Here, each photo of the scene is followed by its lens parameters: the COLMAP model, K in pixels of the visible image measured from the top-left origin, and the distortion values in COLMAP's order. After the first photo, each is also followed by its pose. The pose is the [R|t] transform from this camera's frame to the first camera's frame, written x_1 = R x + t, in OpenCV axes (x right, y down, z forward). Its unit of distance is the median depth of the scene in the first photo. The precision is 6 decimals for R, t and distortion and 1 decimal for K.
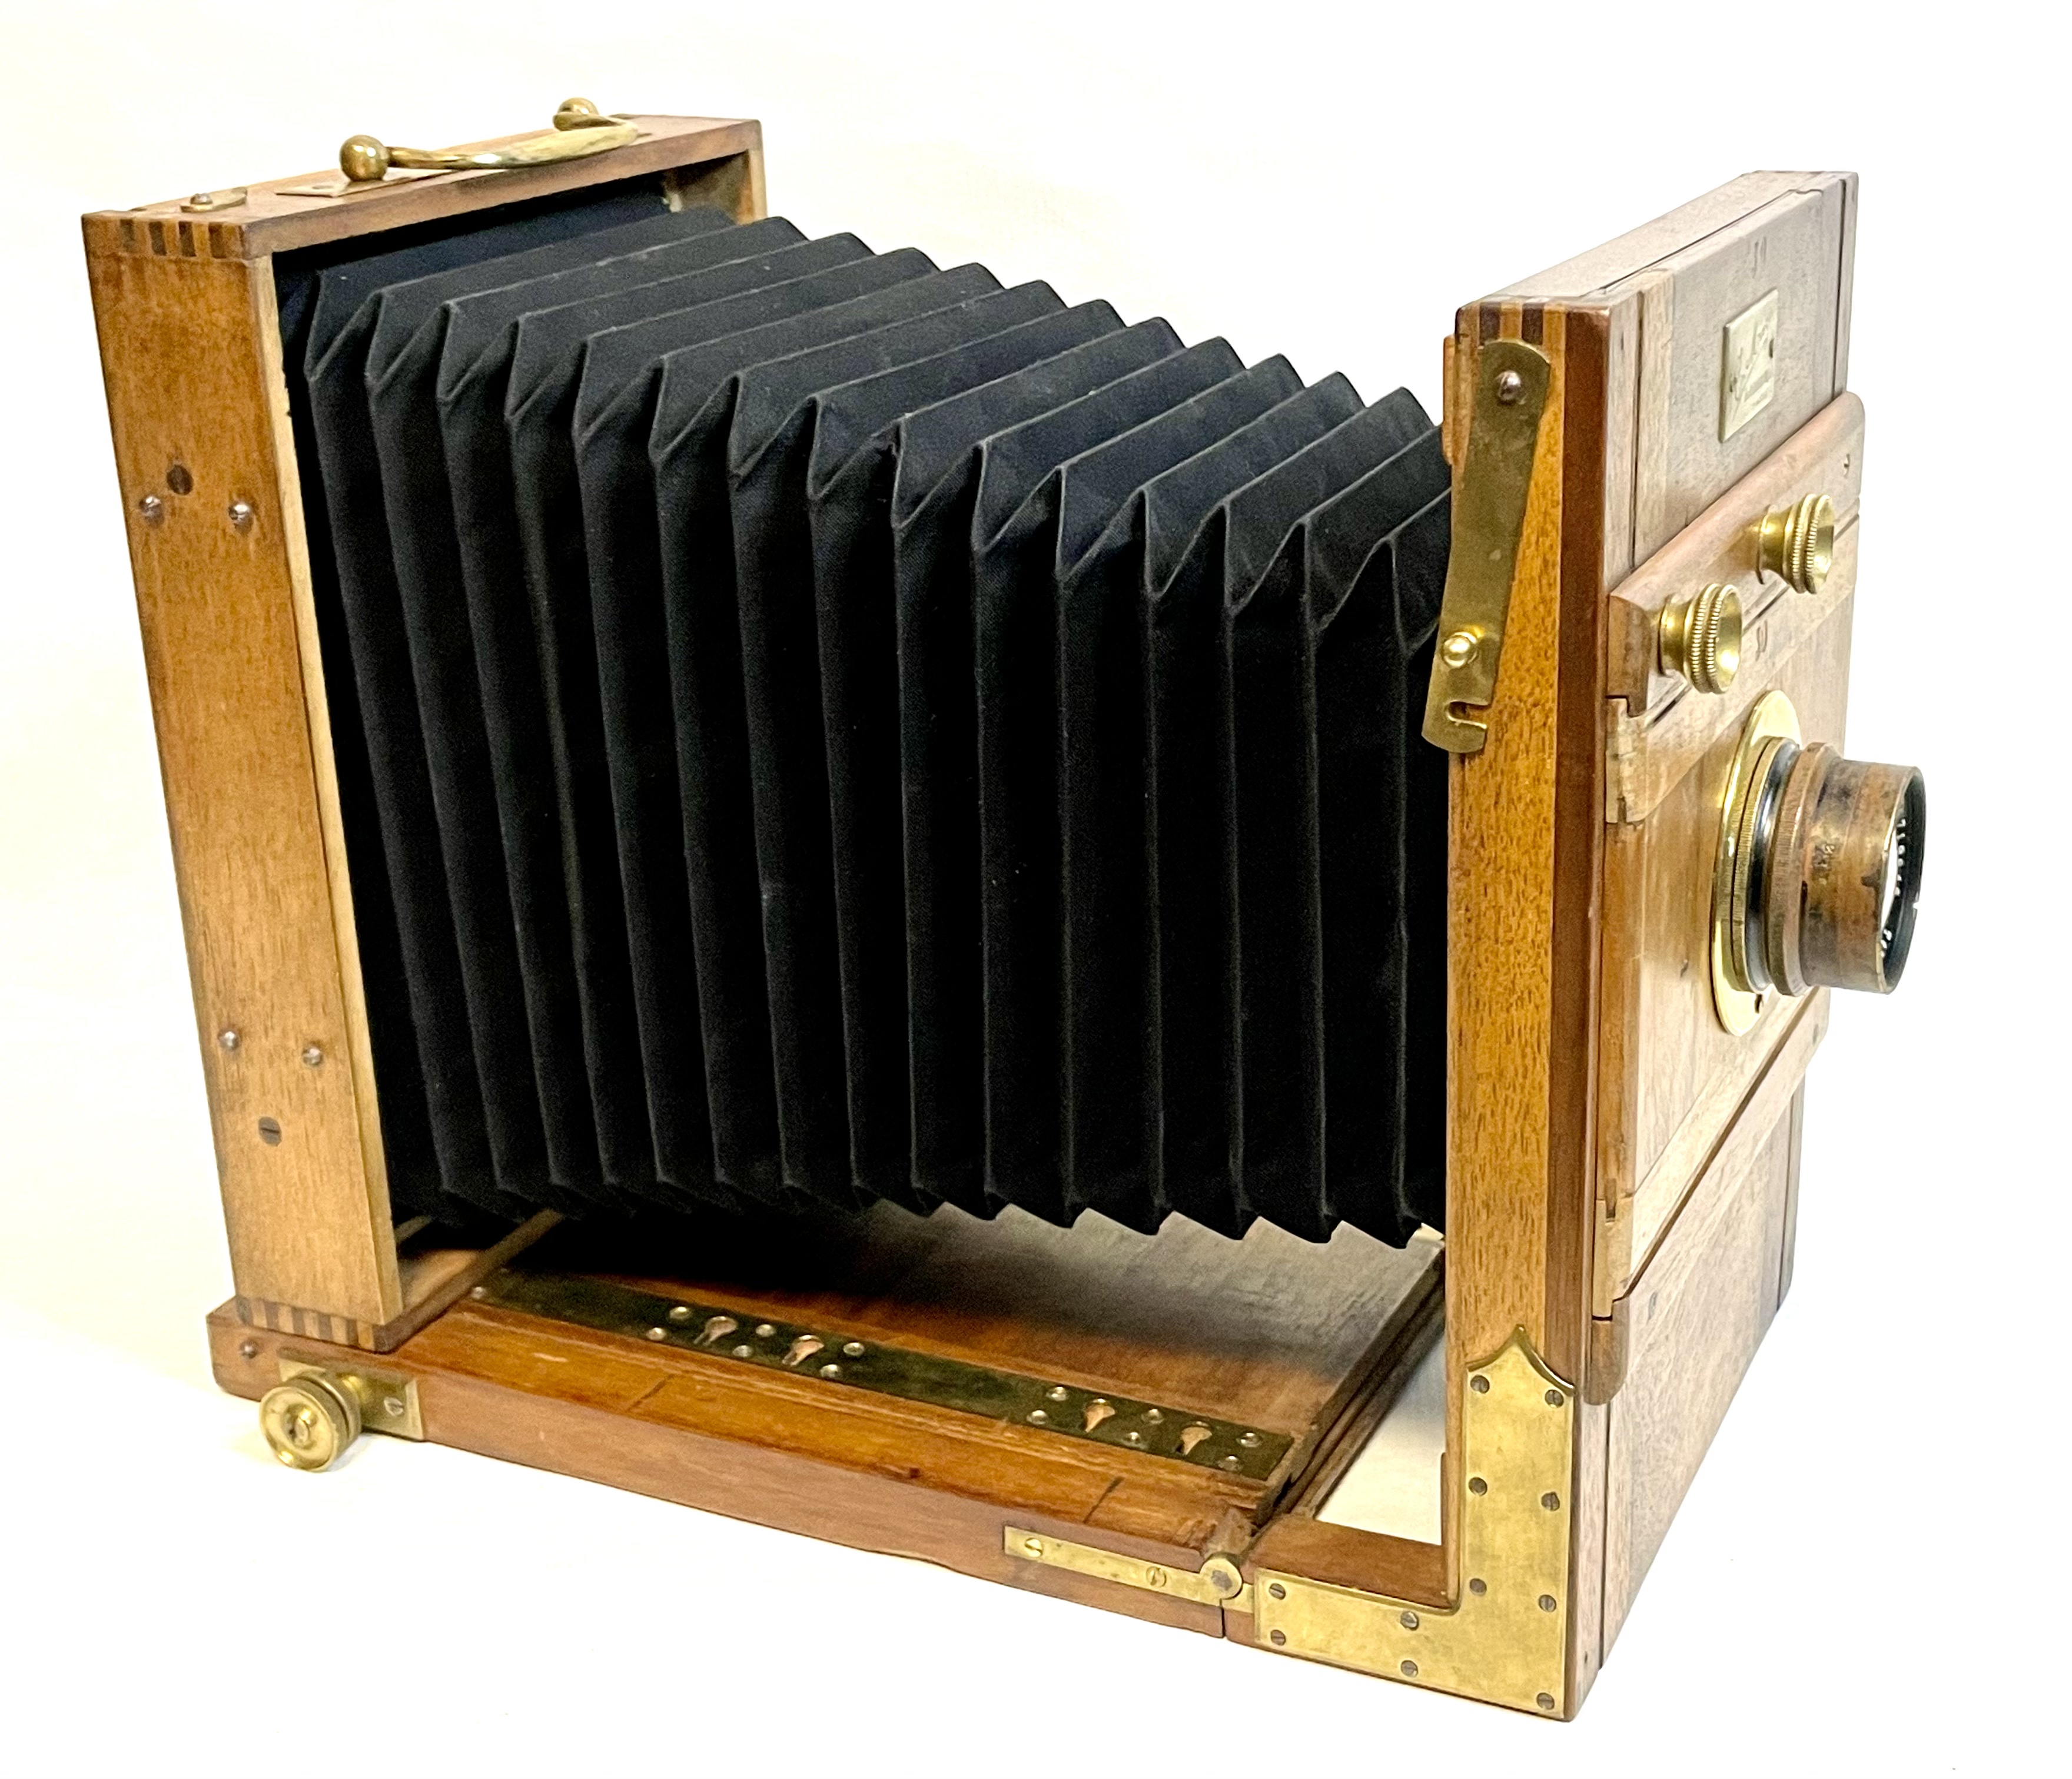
lens RADIAL K [[2909.1, 0, 1036.0], [0, 2909.1, 889.5], [0, 0, 1]] dist [0.097040, -0.036013]
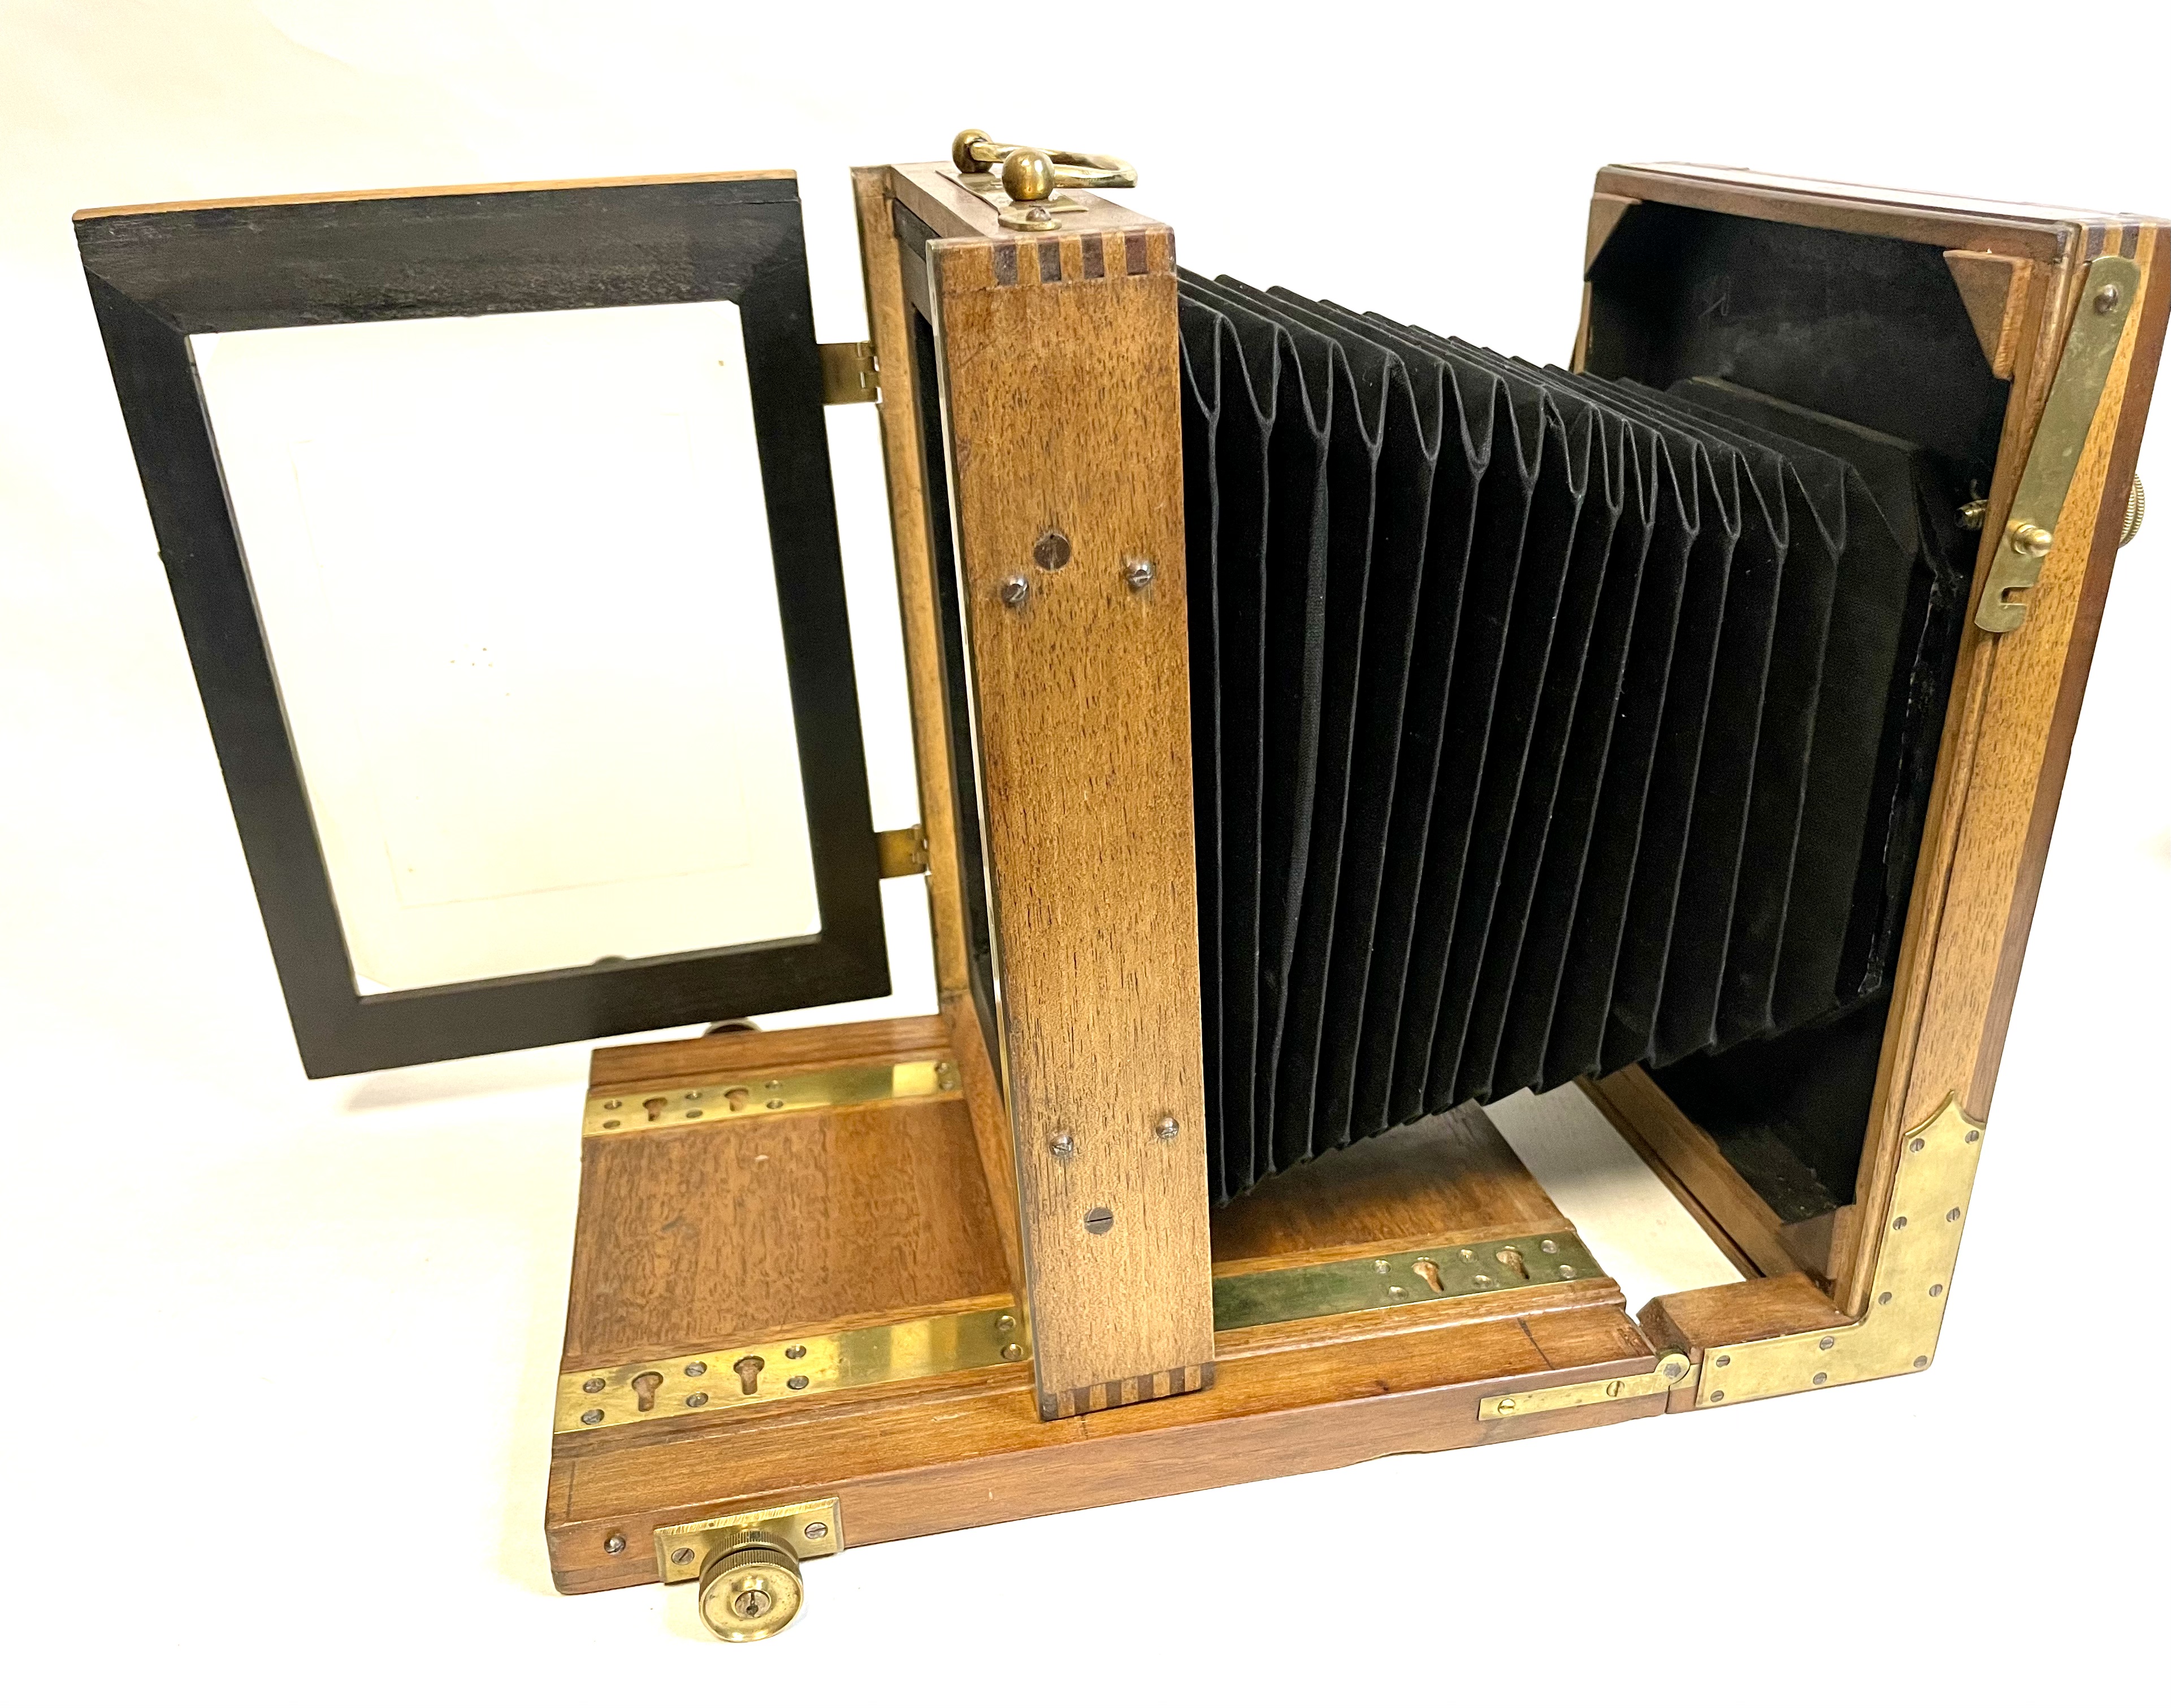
lens RADIAL K [[1750.3, 0, 1085.5], [0, 1750.3, 854.0], [0, 0, 1]] dist [0.054573, -0.088345]
pose [[0.798449, -0.235715, 0.554002, -0.519973], [0.197119, 0.971804, 0.129385, -0.116821], [-0.568879, 0.005897, 0.822400, 0.602914]]
